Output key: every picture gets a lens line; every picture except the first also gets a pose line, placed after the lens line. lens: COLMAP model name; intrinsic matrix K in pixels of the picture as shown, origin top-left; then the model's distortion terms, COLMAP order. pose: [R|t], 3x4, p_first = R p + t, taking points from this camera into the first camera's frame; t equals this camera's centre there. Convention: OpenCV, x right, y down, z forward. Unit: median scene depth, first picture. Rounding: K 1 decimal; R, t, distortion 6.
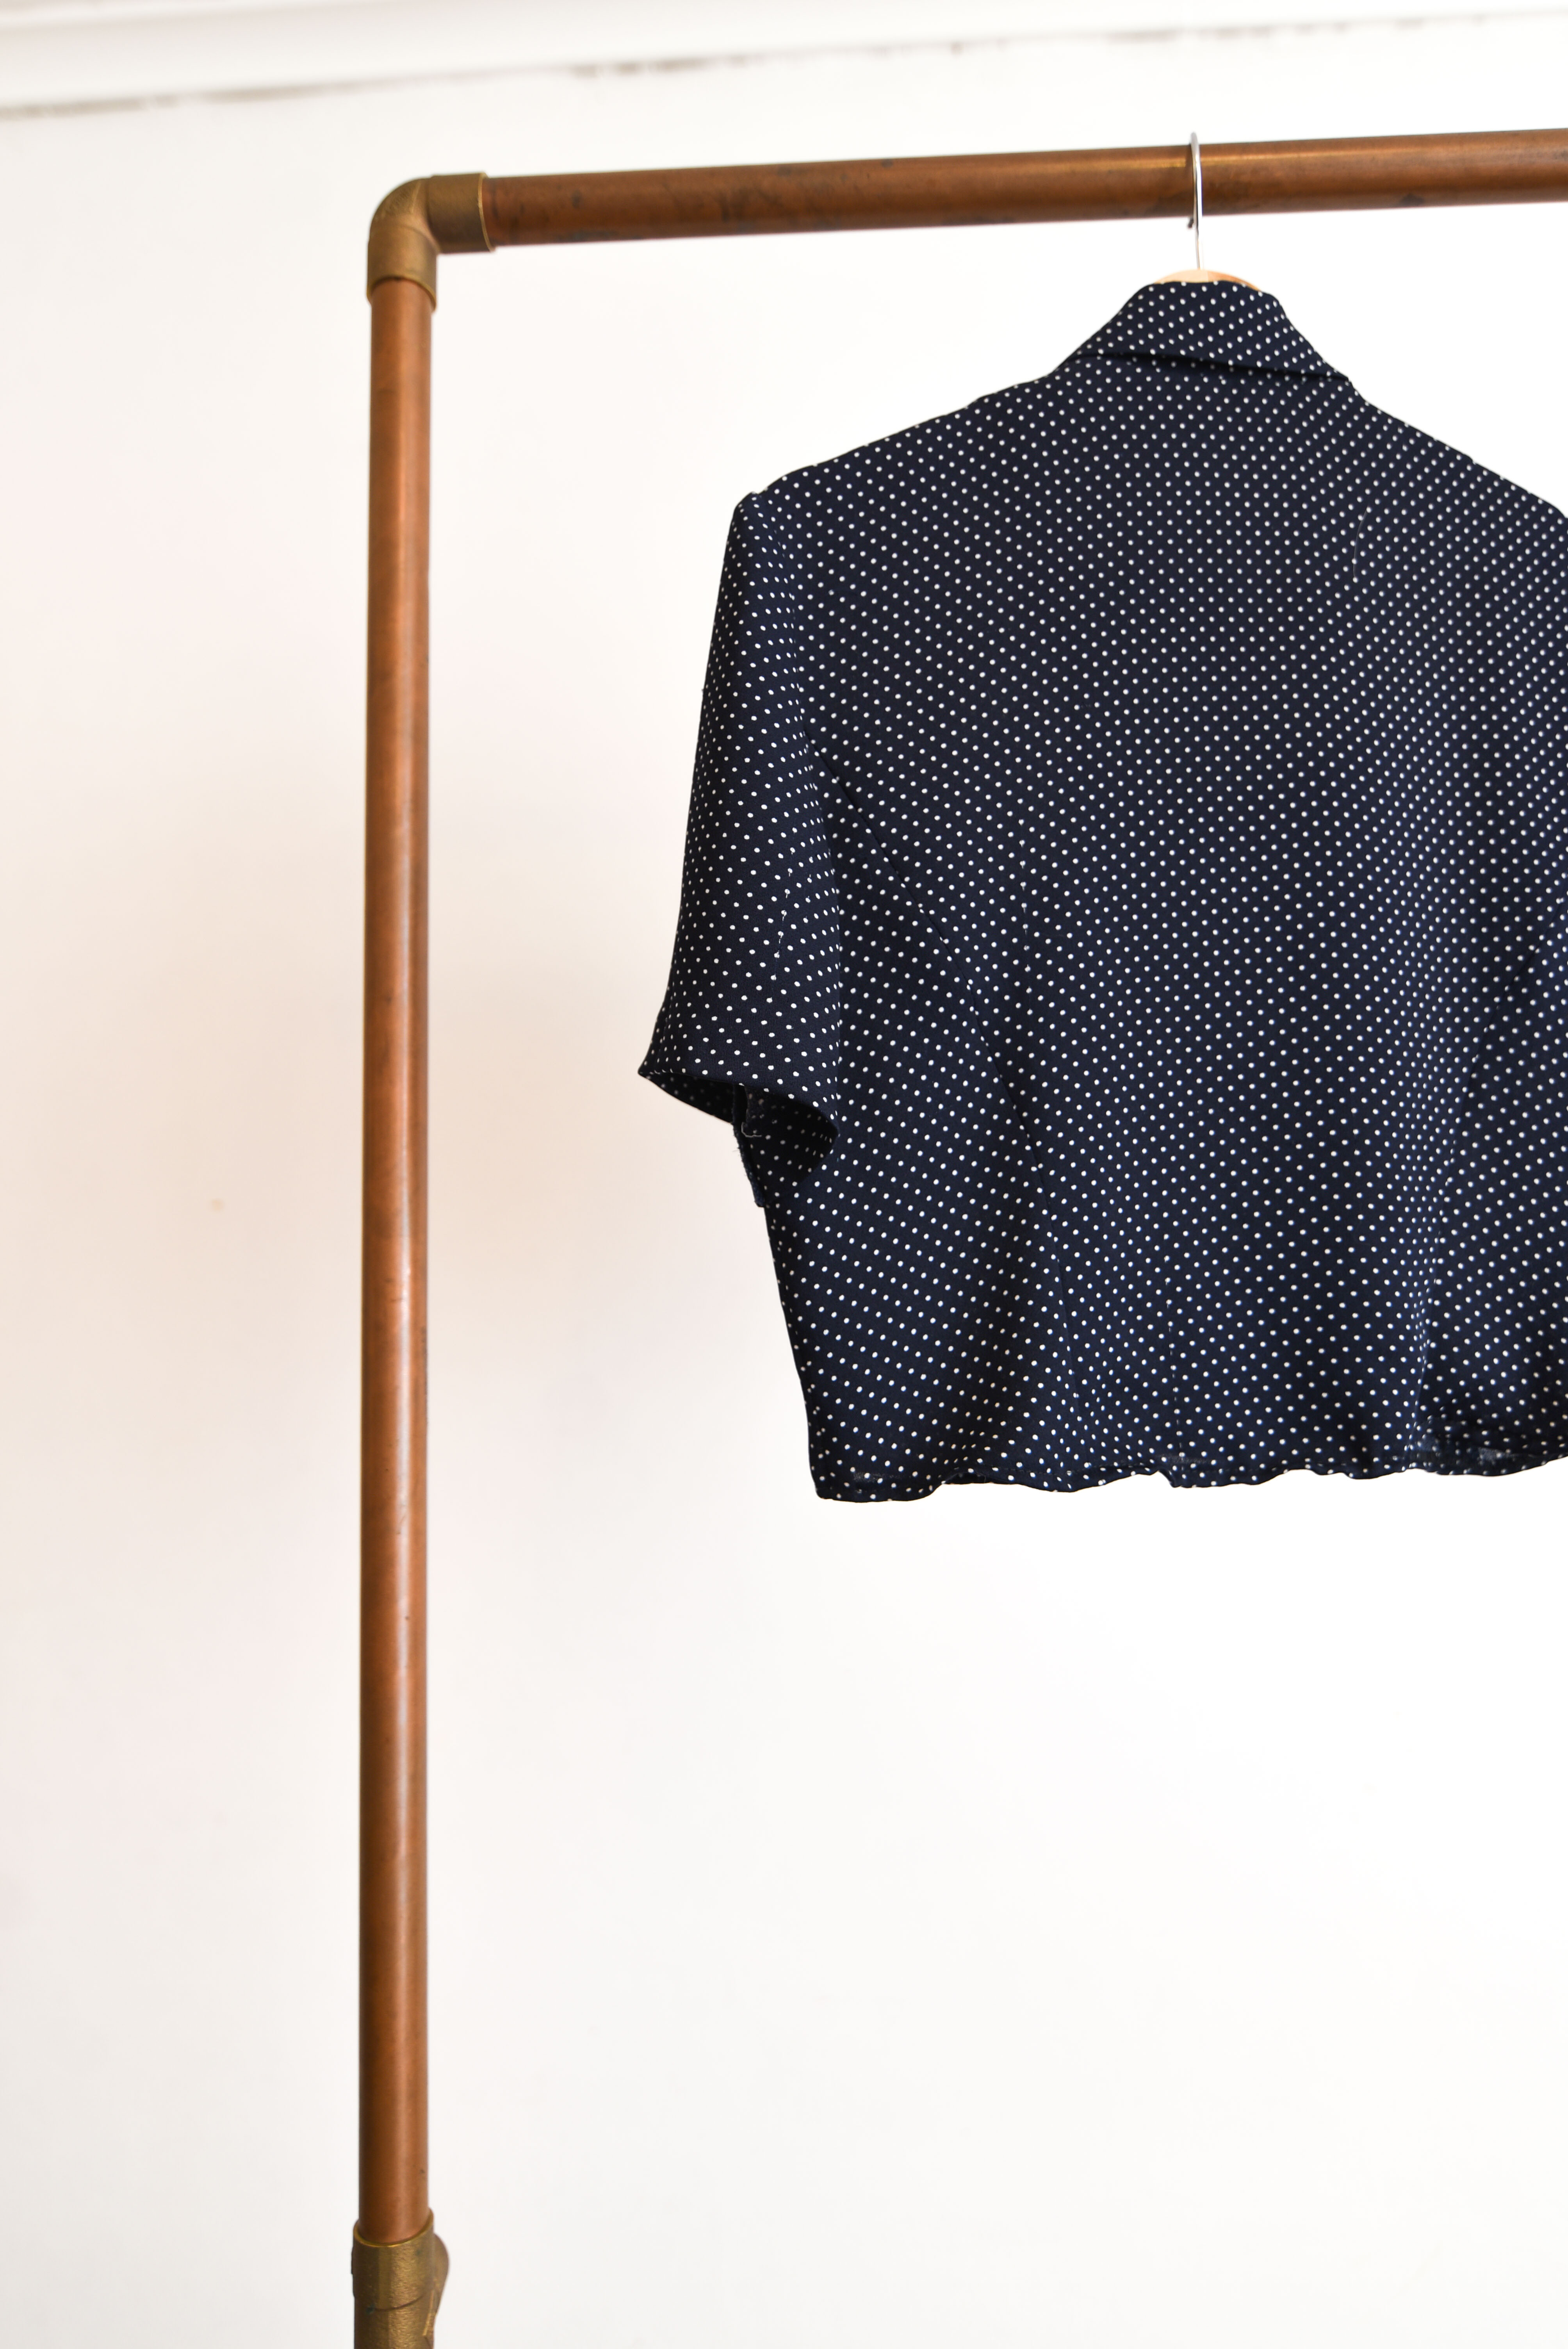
lens RADIAL K [[1456.8, 0, 787.3], [0, 1456.8, 1133.9], [0, 0, 1]] dist [-0.020463, 0.001720]
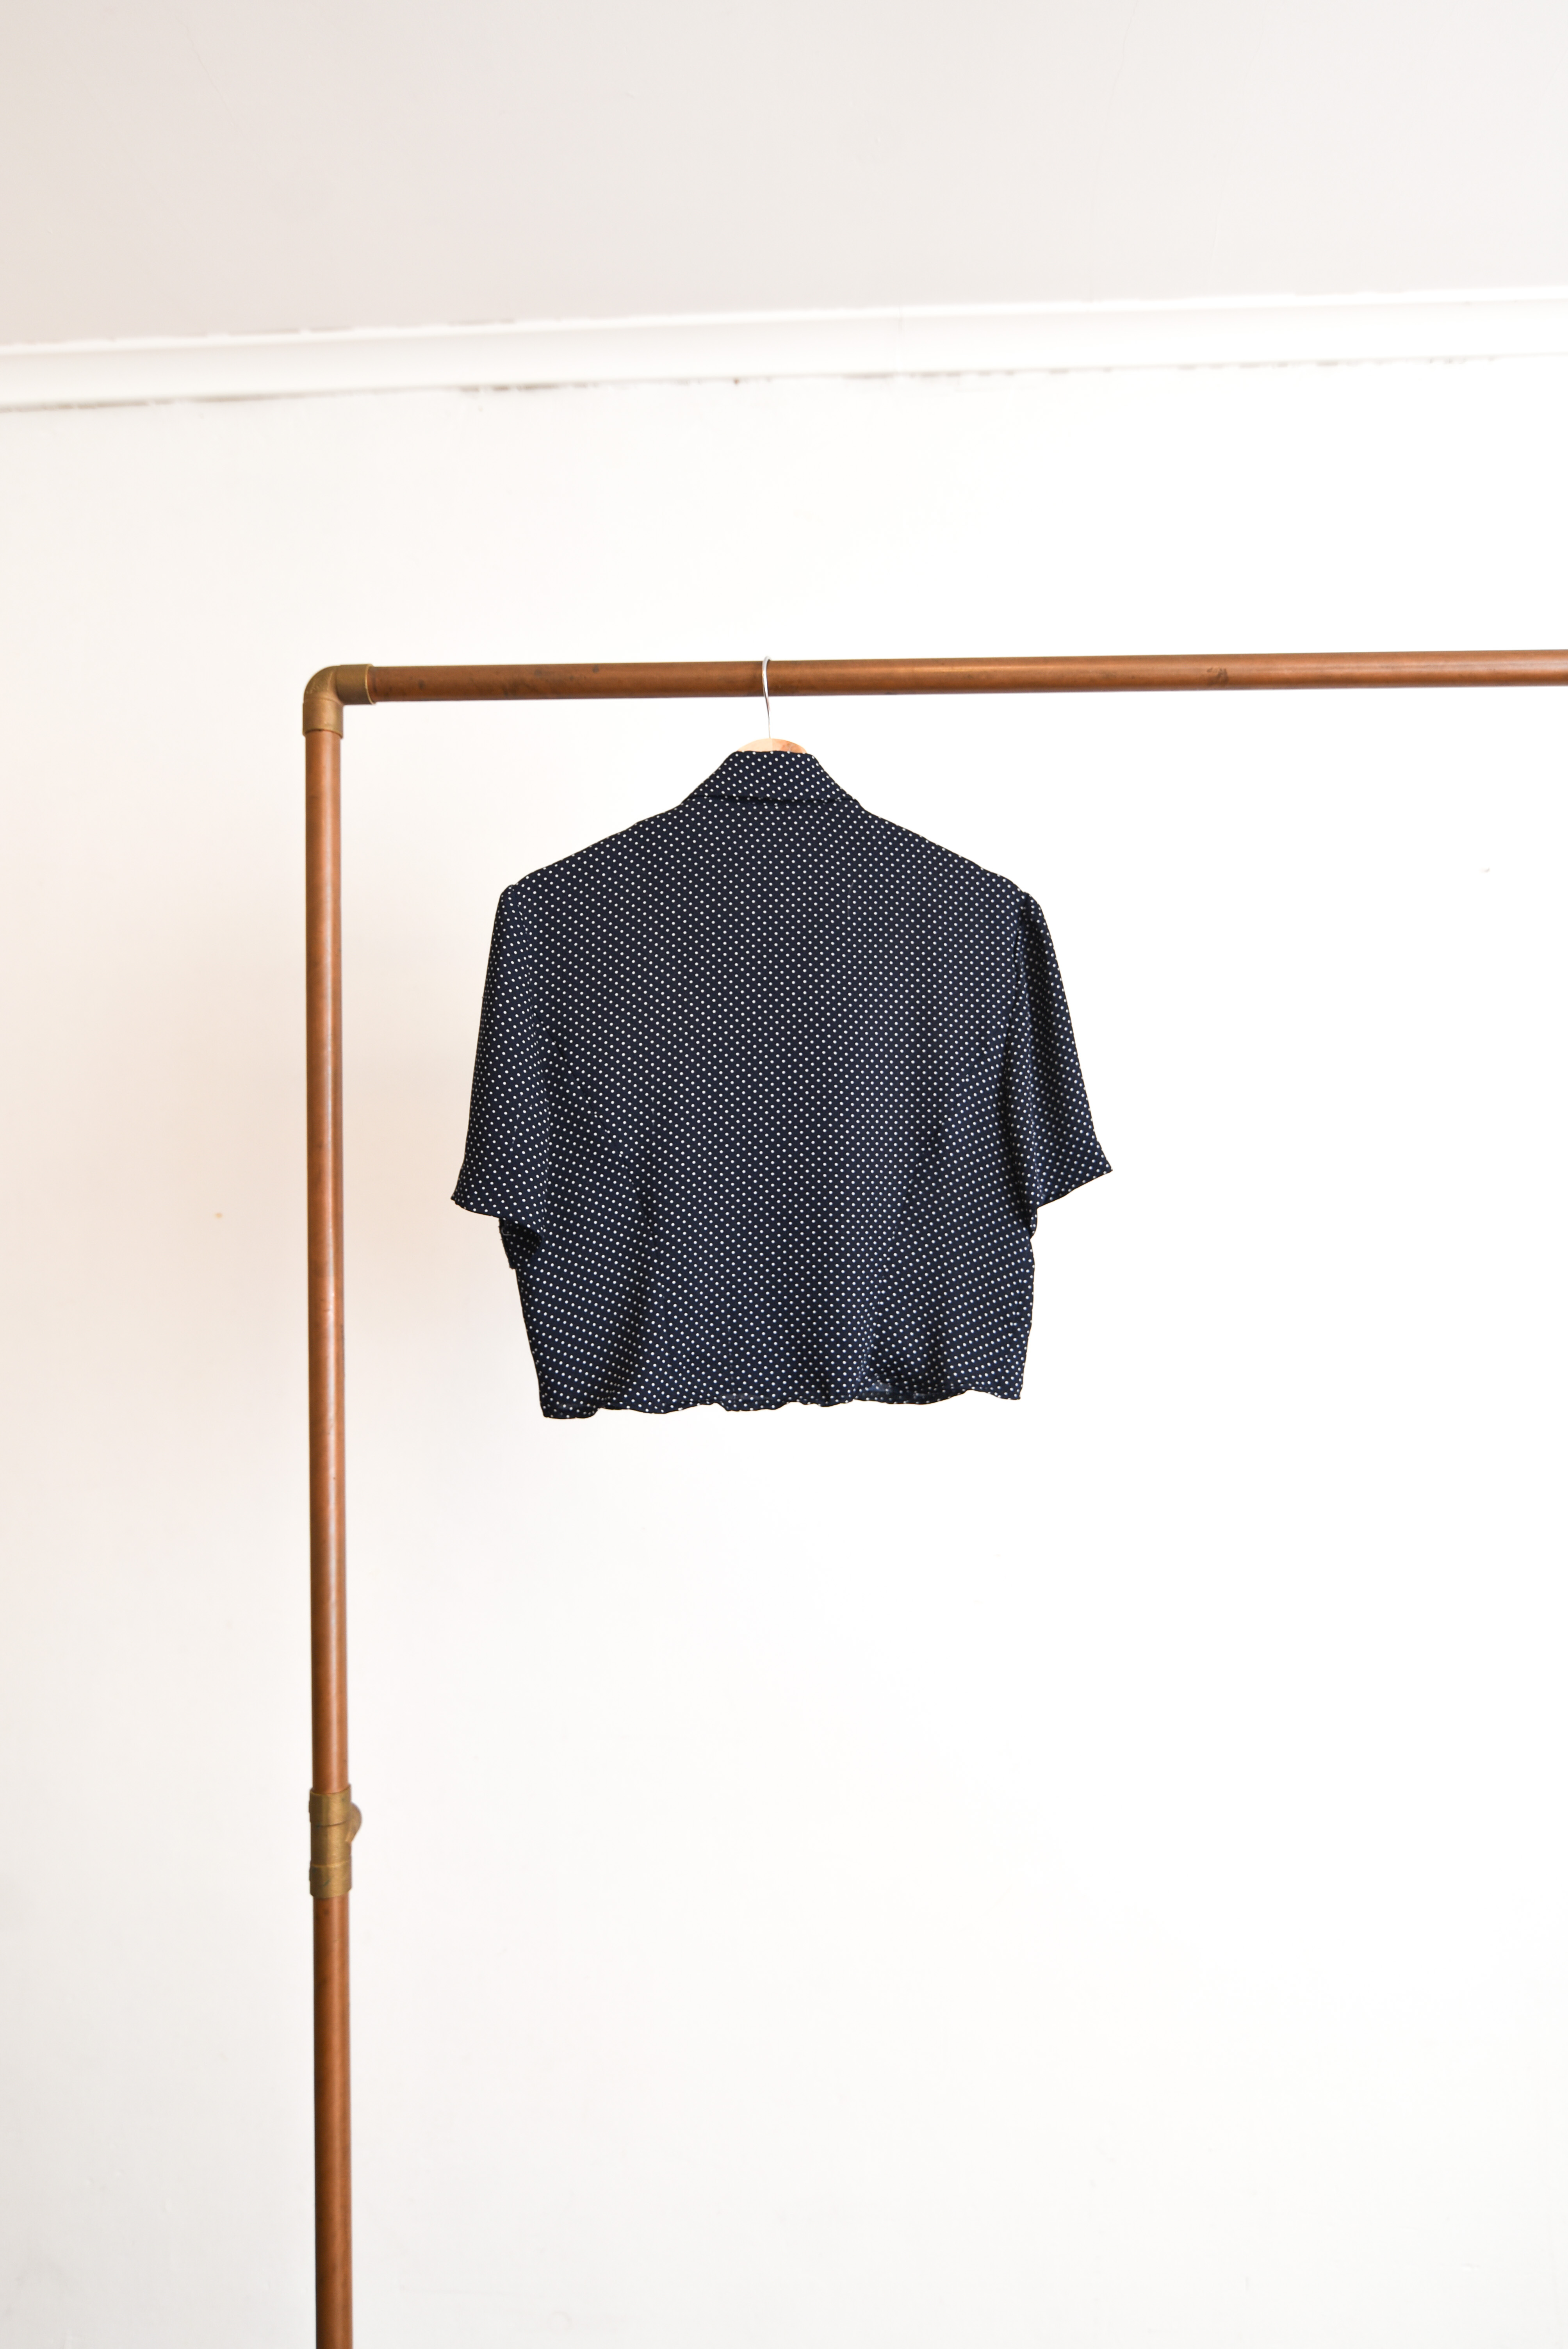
lens RADIAL K [[1456.8, 0, 787.3], [0, 1456.8, 1133.9], [0, 0, 1]] dist [-0.020463, 0.001720]
pose [[0.999956, -0.003830, 0.008527, 0.324314], [0.003379, 0.998624, 0.052342, -0.226014], [-0.008715, -0.052311, 0.998593, -0.913639]]
